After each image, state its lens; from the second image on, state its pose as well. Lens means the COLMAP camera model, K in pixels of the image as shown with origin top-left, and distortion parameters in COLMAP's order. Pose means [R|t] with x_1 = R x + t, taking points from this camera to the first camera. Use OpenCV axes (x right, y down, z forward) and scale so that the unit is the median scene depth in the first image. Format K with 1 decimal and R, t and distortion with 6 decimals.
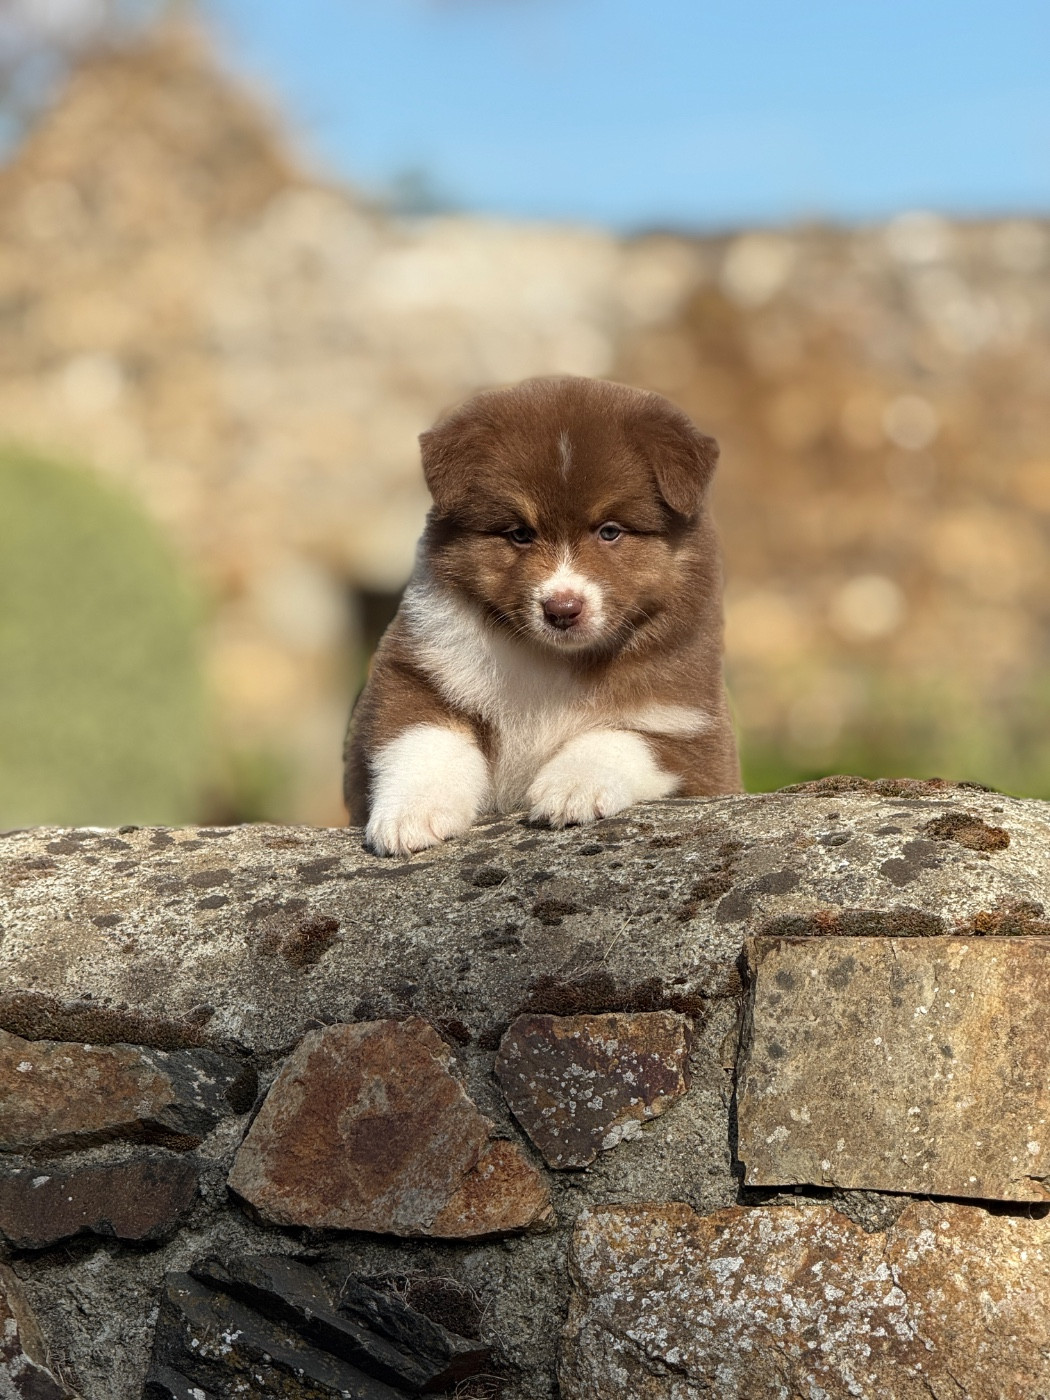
lens RADIAL K [[4653.4, 0, 525.0], [0, 4653.4, 700.0], [0, 0, 1]] dist [0.196146, 0.182613]
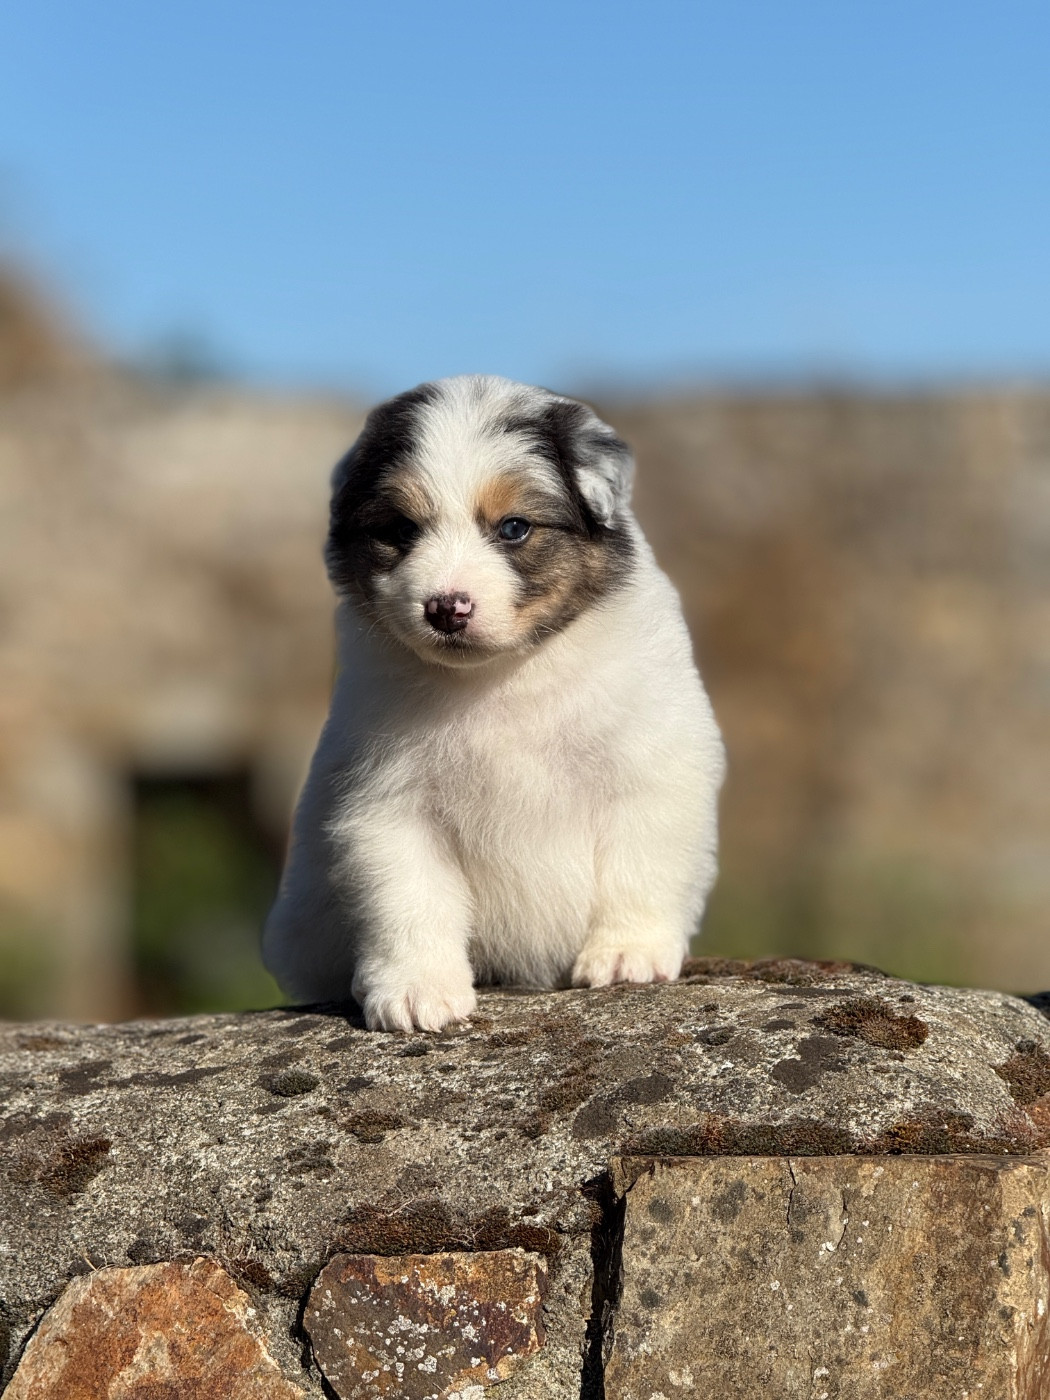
lens RADIAL K [[4653.4, 0, 525.0], [0, 4653.4, 700.0], [0, 0, 1]] dist [0.196146, 0.182613]
pose [[0.998702, -0.001785, 0.050908, -0.009094], [0.003732, 0.999263, -0.038191, 0.001883], [-0.050802, 0.038331, 0.997973, 0.179346]]
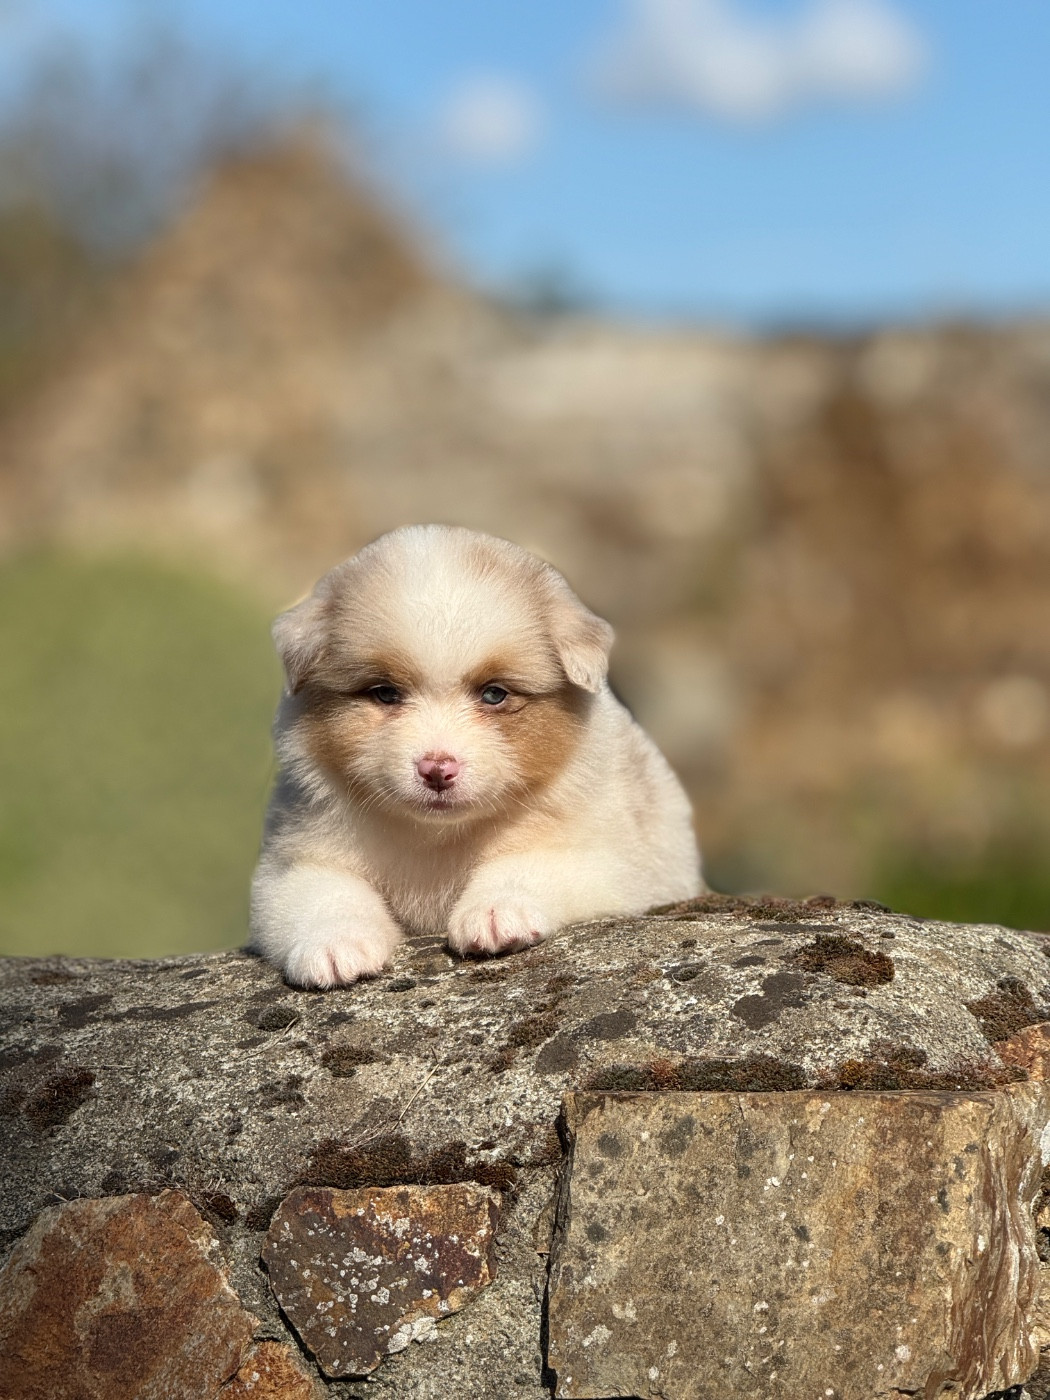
lens RADIAL K [[4653.4, 0, 525.0], [0, 4653.4, 700.0], [0, 0, 1]] dist [0.196146, 0.182613]
pose [[0.999290, -0.005956, -0.037197, 0.070686], [0.005074, 0.999705, -0.023745, 0.001103], [0.037327, 0.023539, 0.999026, 0.173600]]
